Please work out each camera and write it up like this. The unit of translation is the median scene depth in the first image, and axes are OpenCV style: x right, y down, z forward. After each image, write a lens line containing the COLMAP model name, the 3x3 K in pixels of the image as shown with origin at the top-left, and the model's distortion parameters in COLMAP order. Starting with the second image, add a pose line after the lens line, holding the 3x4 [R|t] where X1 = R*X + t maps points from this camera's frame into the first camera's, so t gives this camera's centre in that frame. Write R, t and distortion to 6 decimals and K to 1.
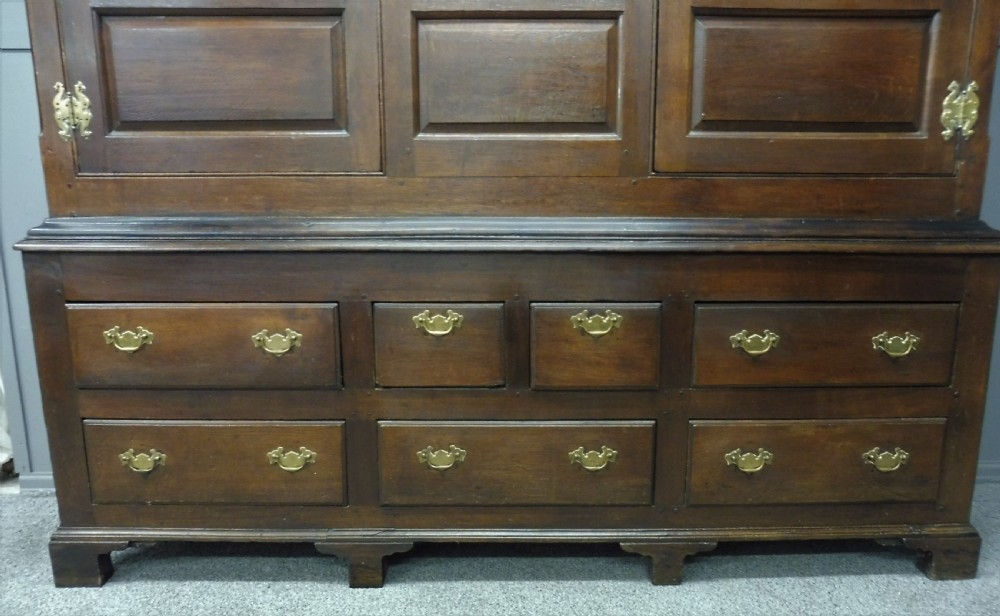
lens RADIAL K [[723.7, 0, 510.0], [0, 723.7, 382.9], [0, 0, 1]] dist [-0.041928, 0.011029]
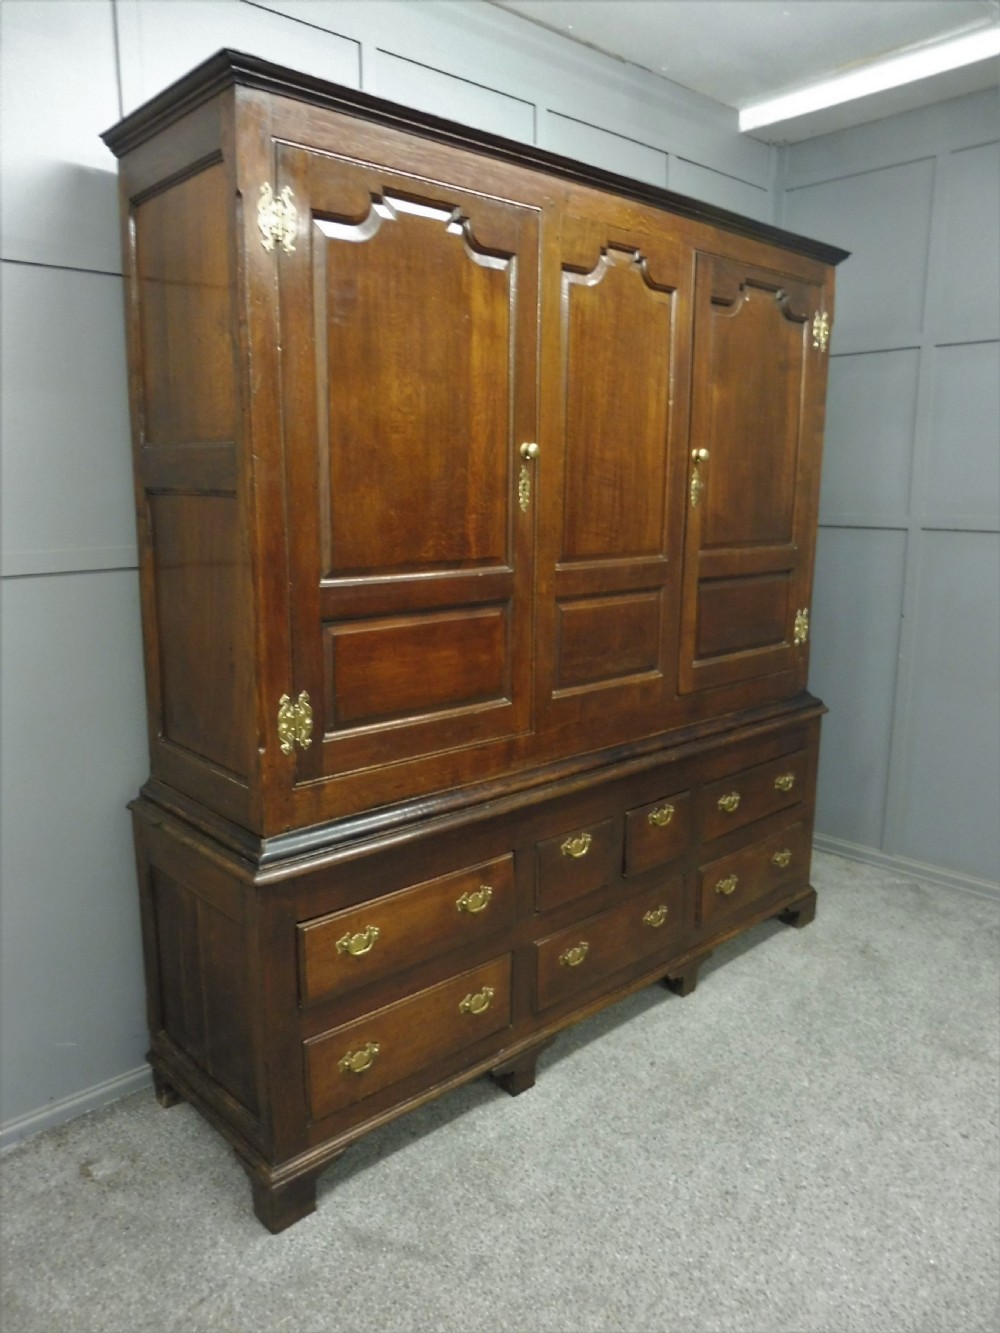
lens RADIAL K [[964.8, 0, 491.0], [0, 964.8, 672.8], [0, 0, 1]] dist [-0.057085, 0.024922]
pose [[0.744868, -0.128270, 0.654766, -1.199404], [0.130932, 0.990367, 0.045066, -0.454408], [-0.654239, 0.052162, 0.754487, -0.113063]]
